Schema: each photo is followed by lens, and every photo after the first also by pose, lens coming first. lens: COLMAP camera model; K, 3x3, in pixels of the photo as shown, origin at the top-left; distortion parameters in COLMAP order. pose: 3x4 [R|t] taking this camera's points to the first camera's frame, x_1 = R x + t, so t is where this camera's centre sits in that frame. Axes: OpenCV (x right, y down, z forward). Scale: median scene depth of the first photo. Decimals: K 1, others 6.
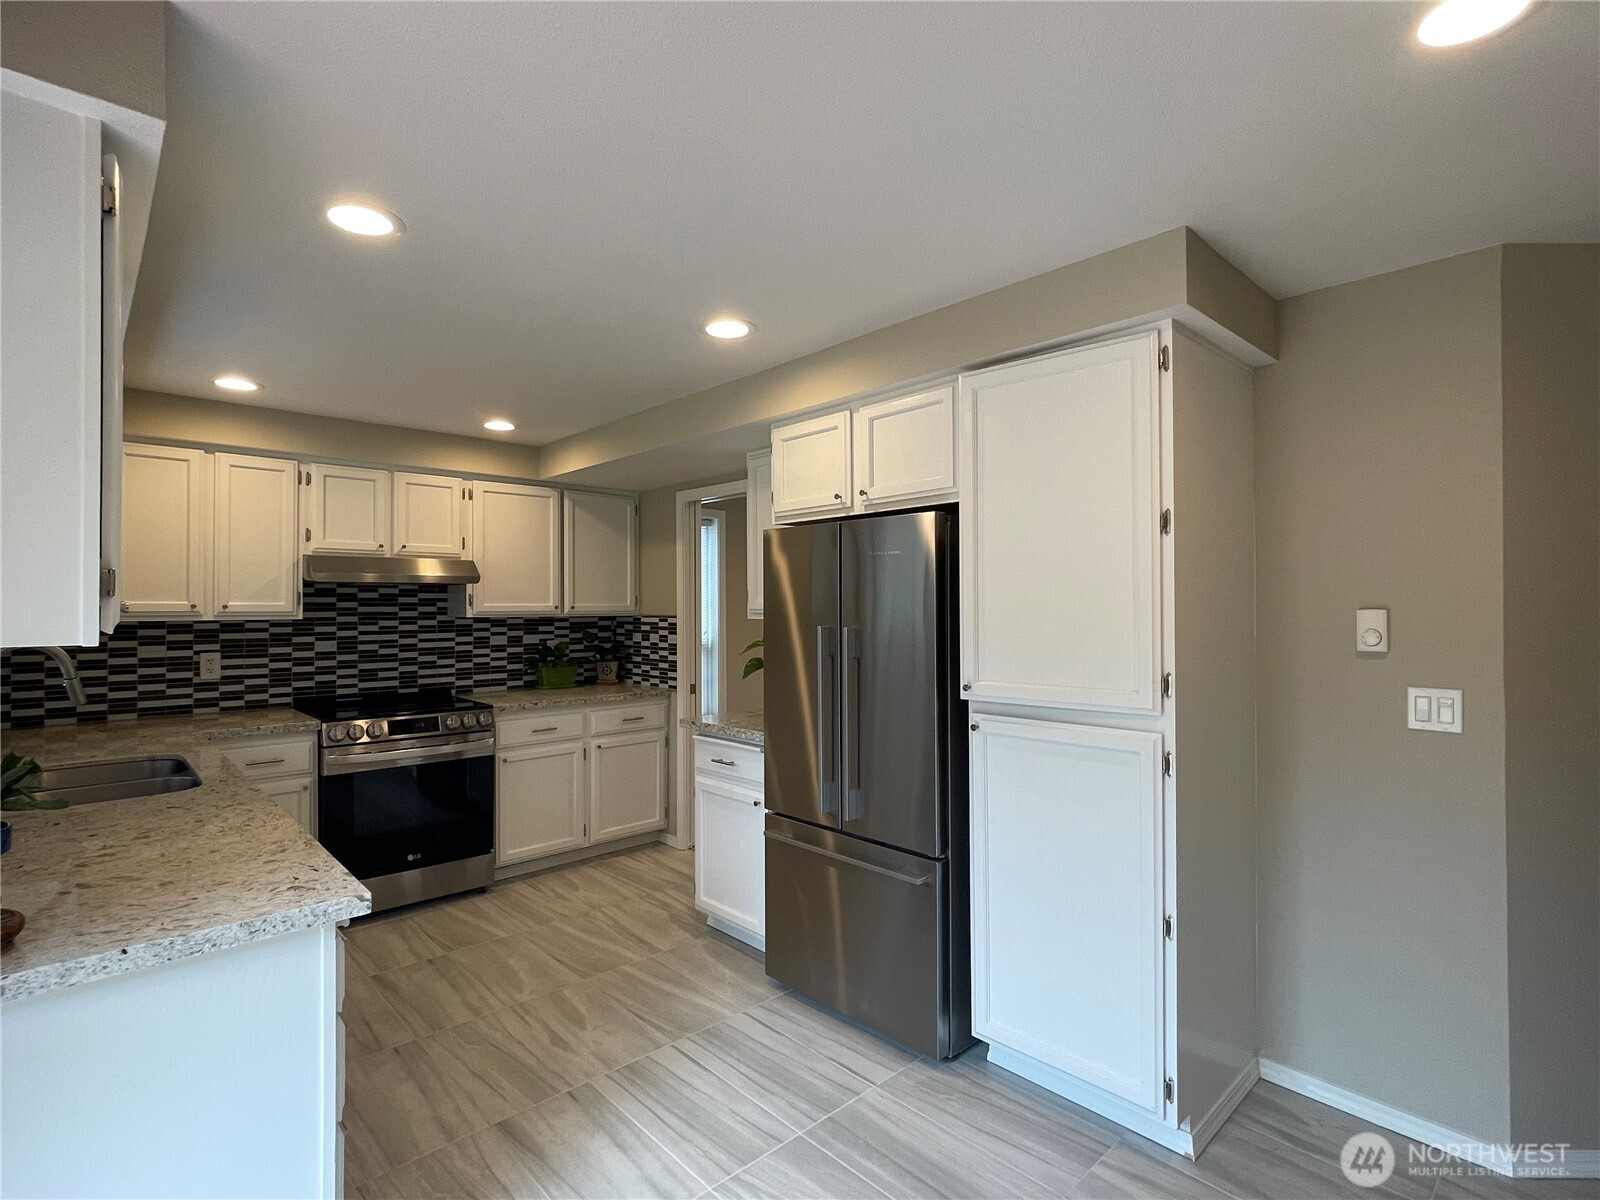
lens RADIAL K [[784.5, 0, 800.0], [0, 784.5, 600.0], [0, 0, 1]] dist [0.000074, -0.000009]
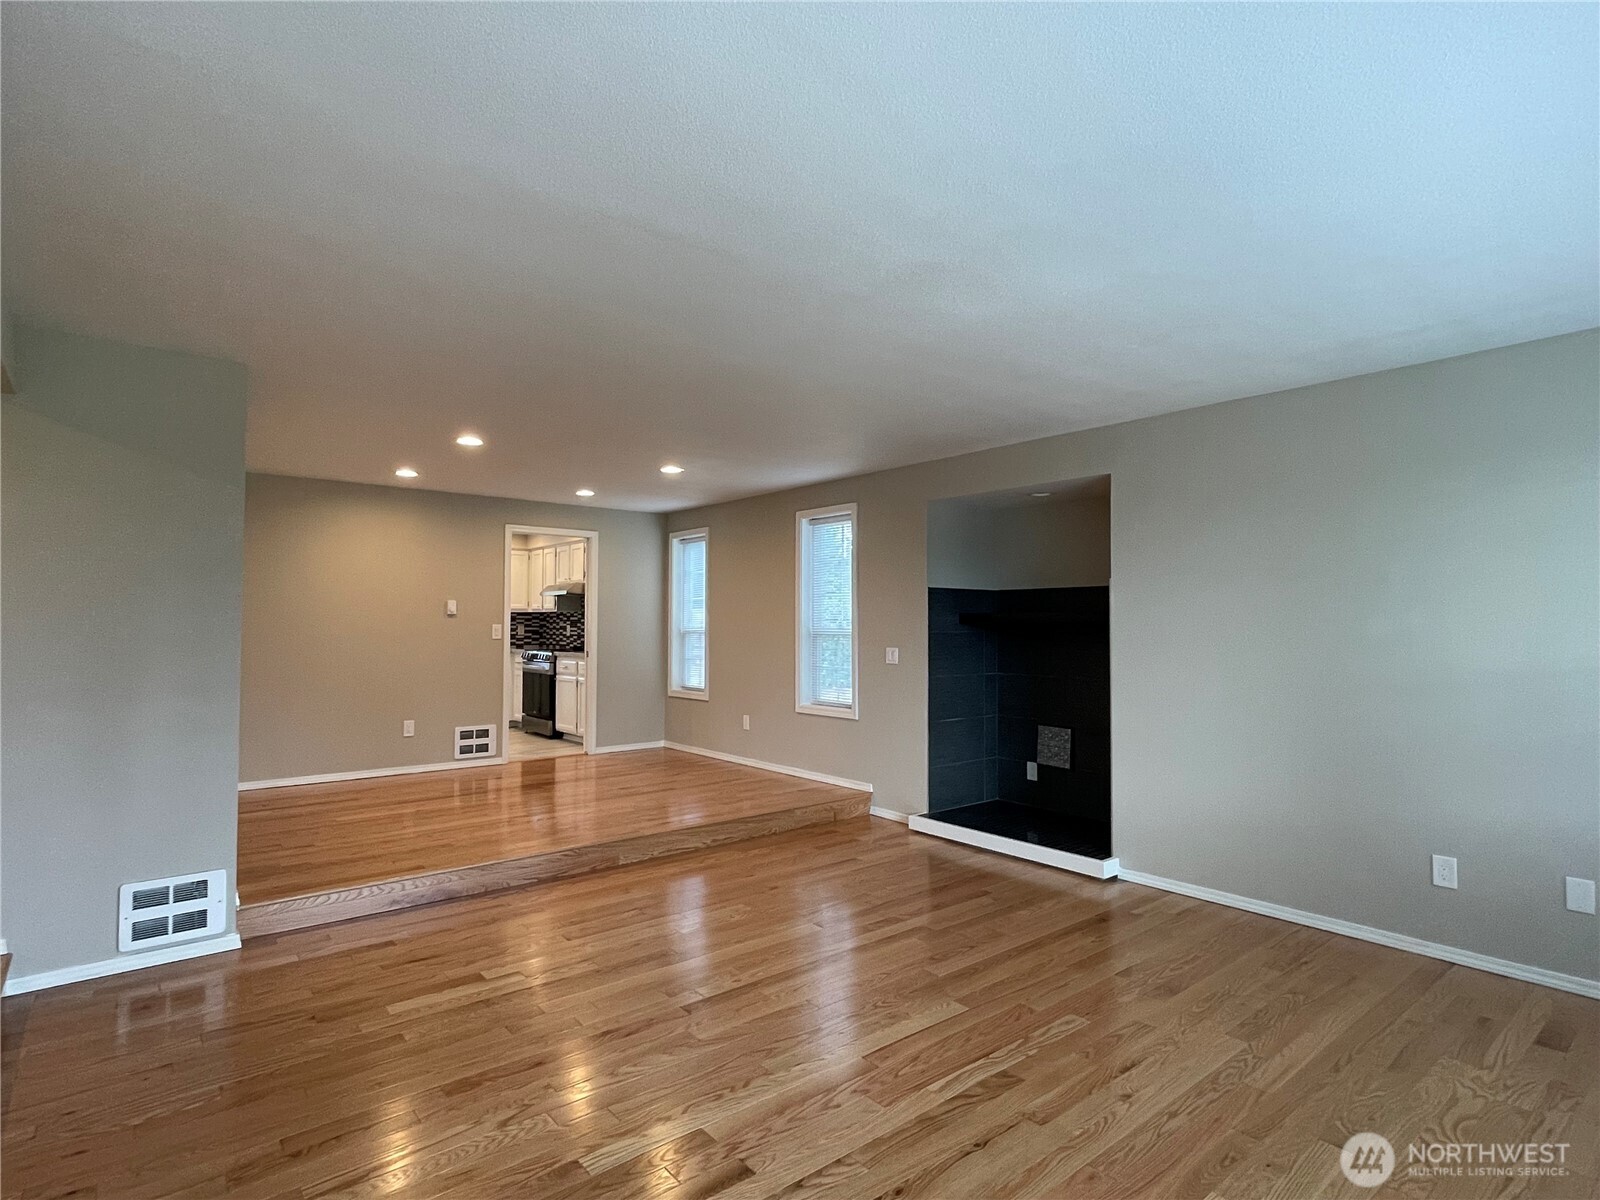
lens RADIAL K [[827.1, 0, 800.0], [0, 827.1, 600.0], [0, 0, 1]] dist [-0.001415, 0.000532]
pose [[-0.072023, -0.028234, -0.997003, 1.878870], [0.008150, 0.999549, -0.028895, 0.069275], [0.997370, -0.010207, -0.071761, 1.934056]]
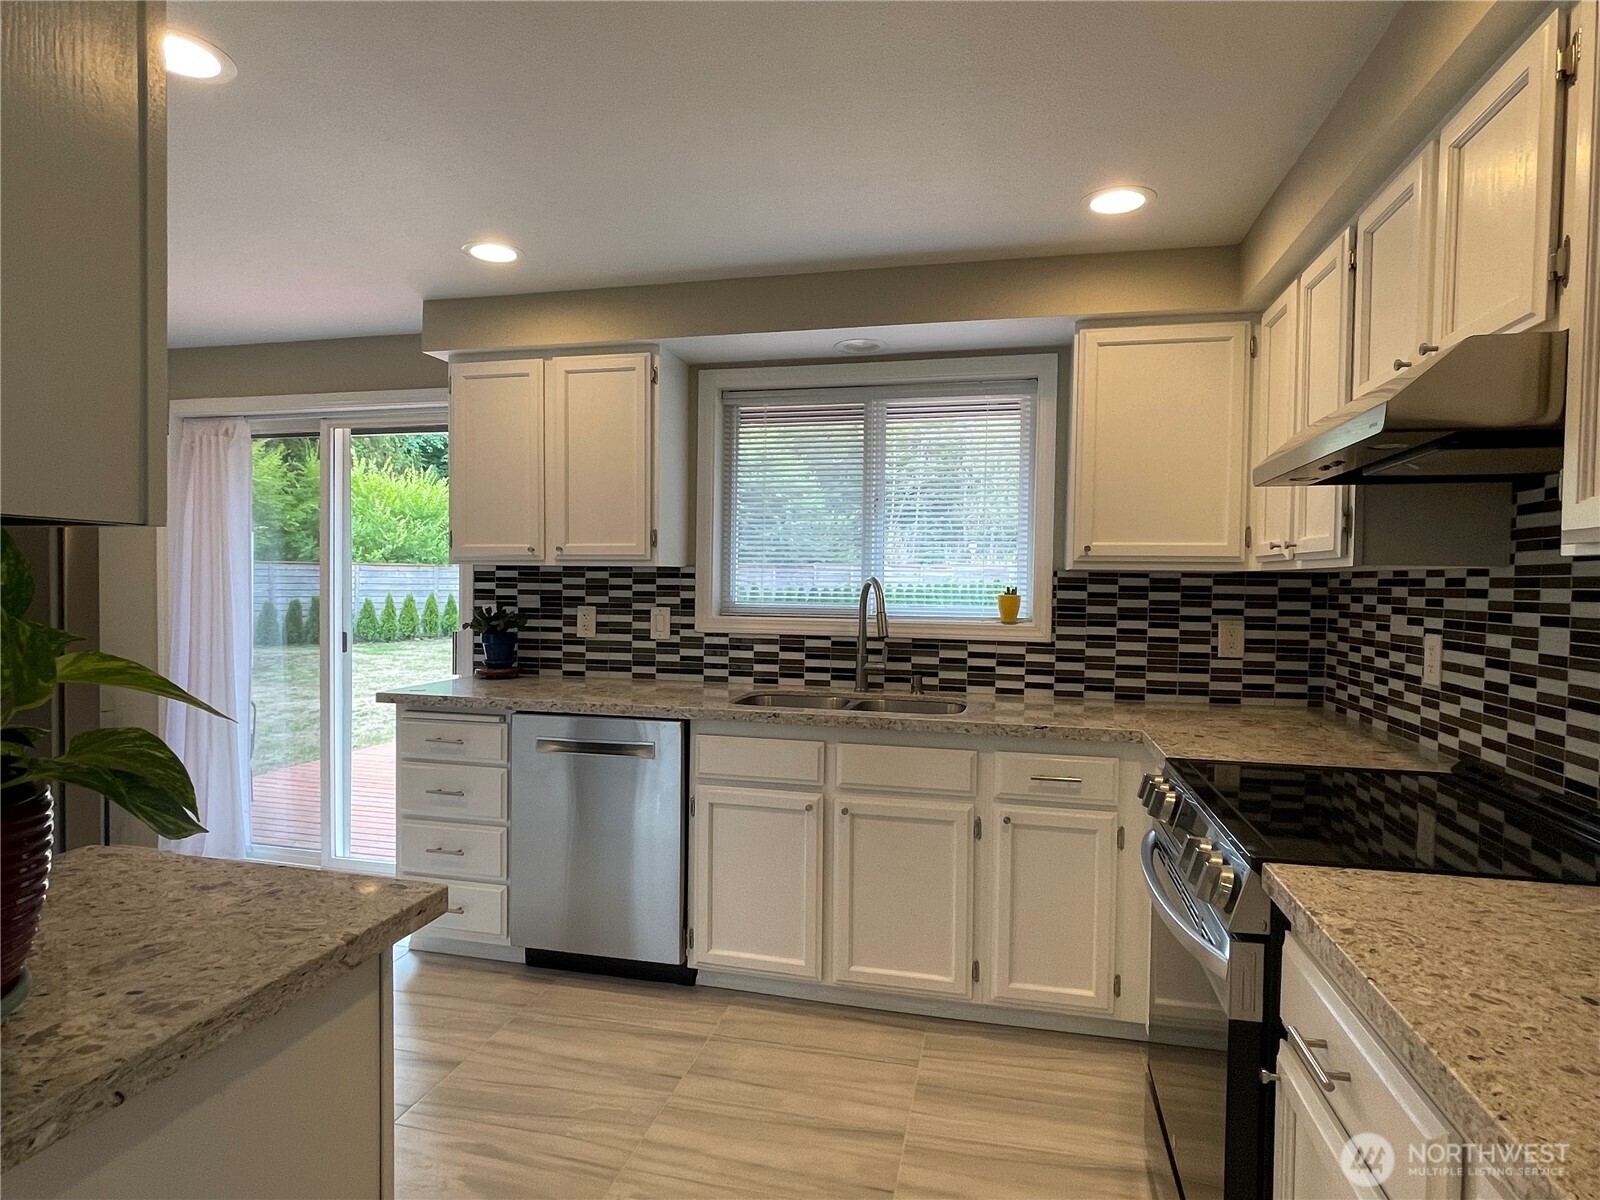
lens RADIAL K [[896.6, 0, 800.0], [0, 896.6, 600.0], [0, 0, 1]] dist [-0.001314, -0.001429]
pose [[-0.838109, 0.003385, -0.545492, -0.072441], [-0.006000, 0.999863, 0.015423, 0.037301], [0.545470, 0.016199, -0.837974, 1.257136]]
